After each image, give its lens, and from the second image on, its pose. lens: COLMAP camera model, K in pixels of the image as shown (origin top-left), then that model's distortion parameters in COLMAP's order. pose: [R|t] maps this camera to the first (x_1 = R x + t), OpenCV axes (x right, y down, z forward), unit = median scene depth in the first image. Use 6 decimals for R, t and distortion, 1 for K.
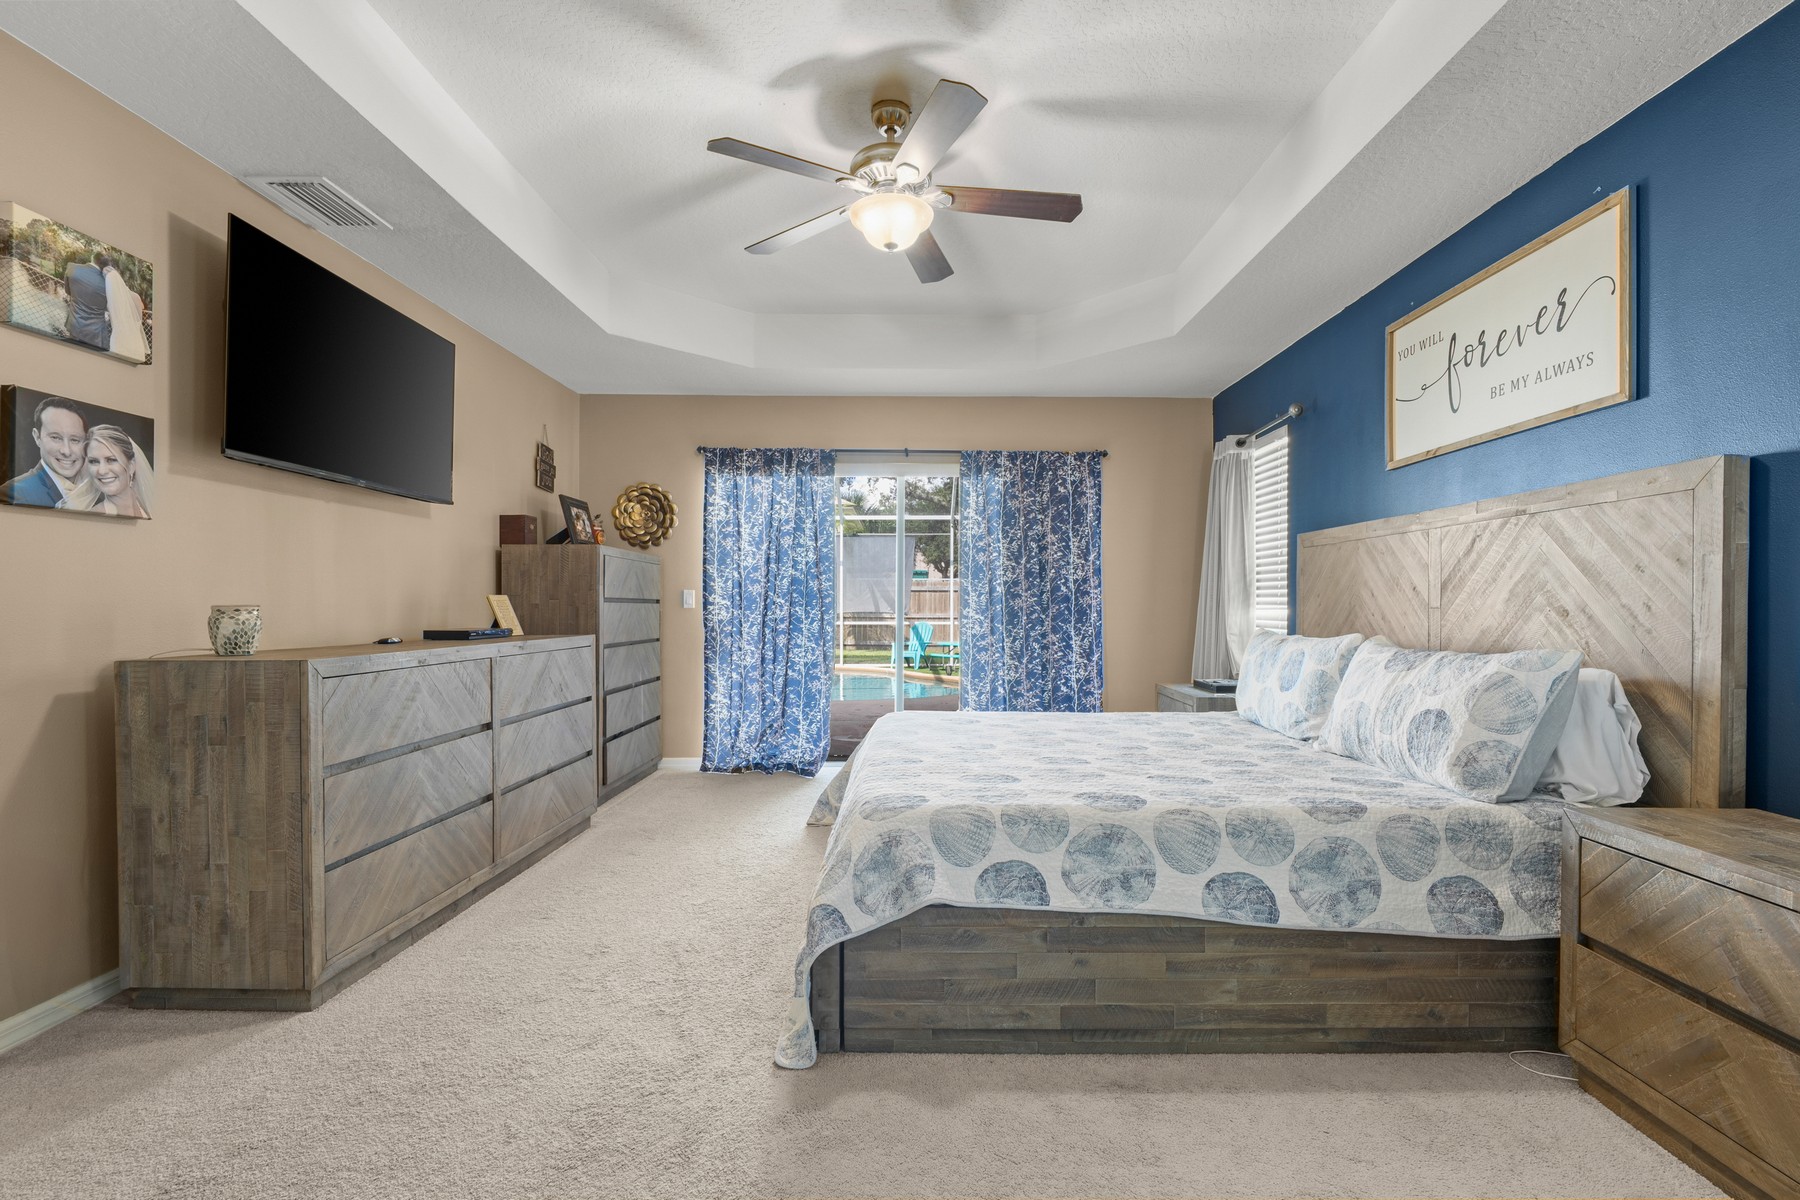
lens RADIAL K [[827.5, 0, 897.6], [0, 827.5, 606.6], [0, 0, 1]] dist [-0.014378, 0.003764]
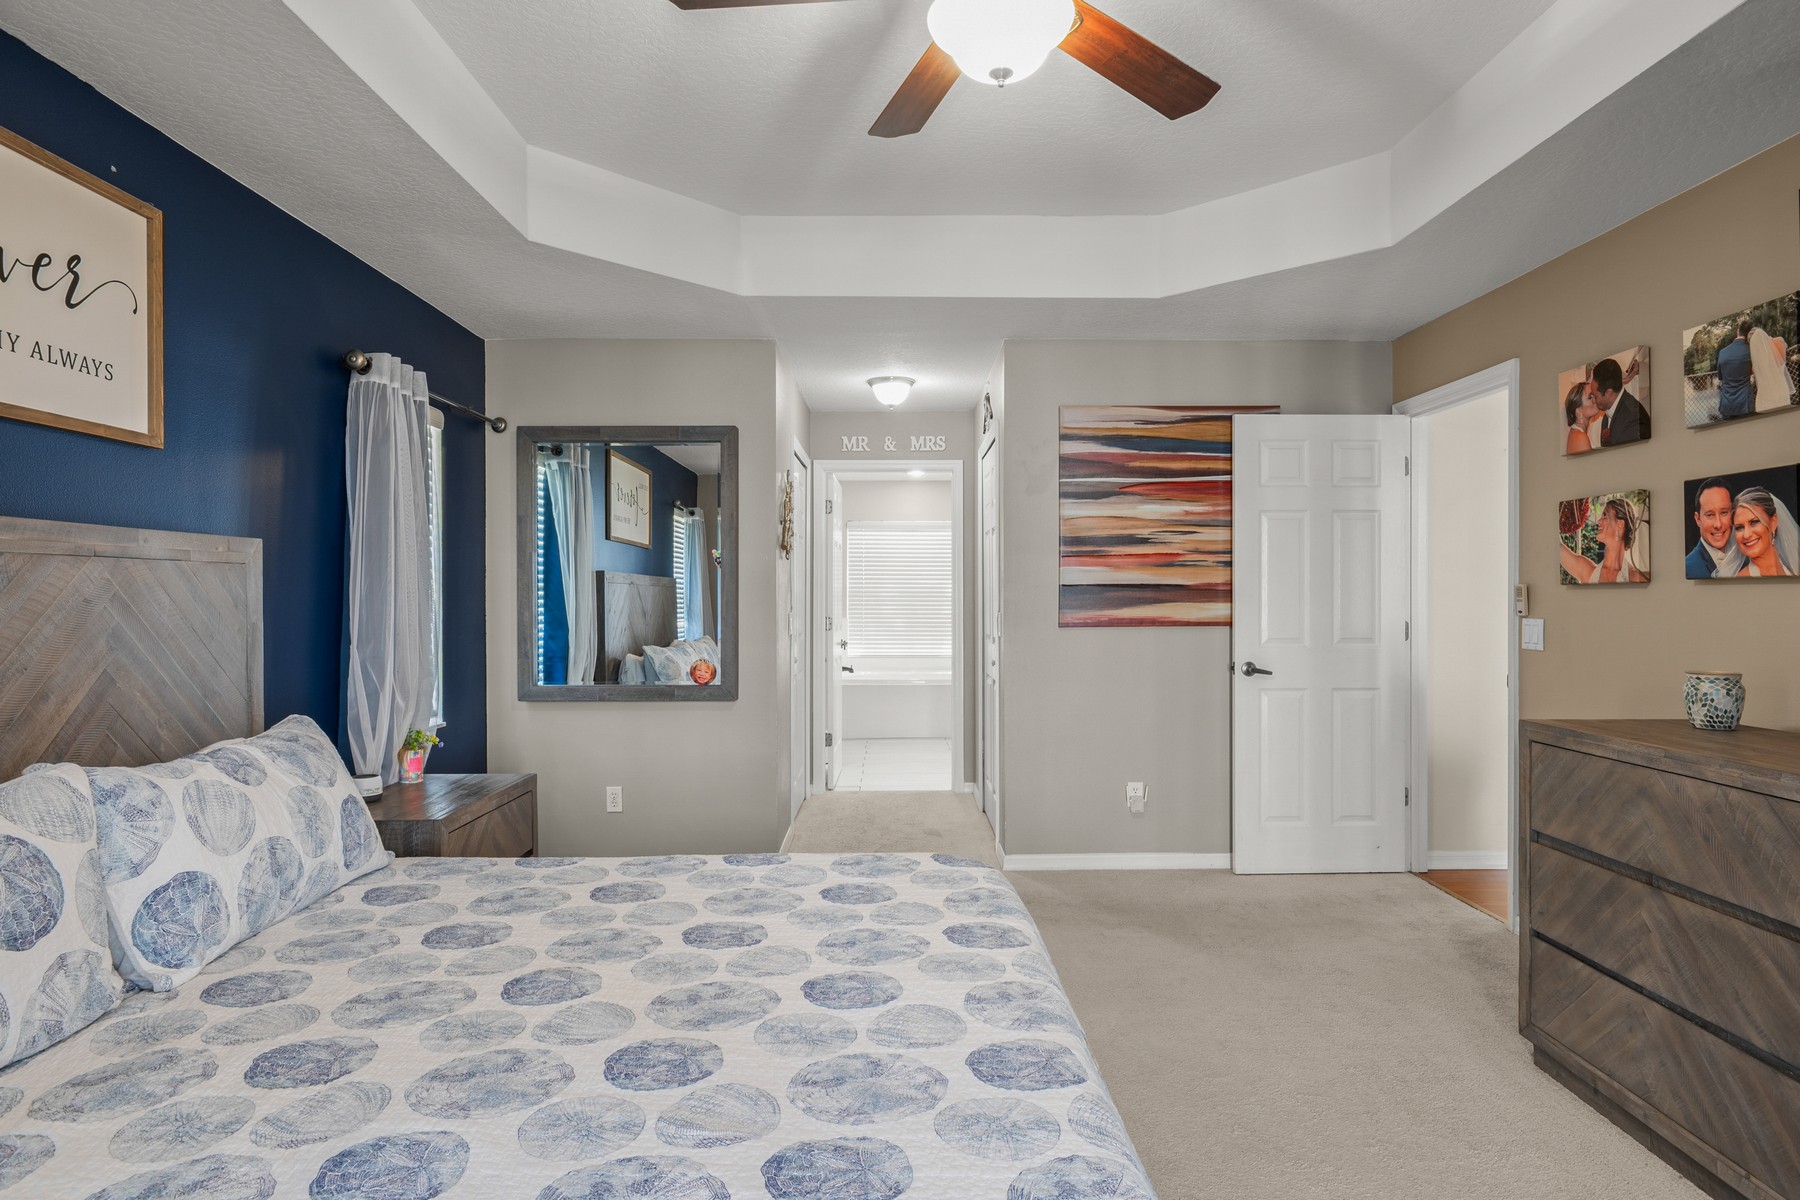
lens RADIAL K [[1021.9, 0, 904.9], [0, 1021.9, 598.0], [0, 0, 1]] dist [-0.008526, 0.001226]
pose [[-0.999660, 0.000817, -0.026046, 0.103156], [0.000699, 0.999990, 0.004516, -0.094264], [0.026050, 0.004496, -0.999651, 2.231883]]
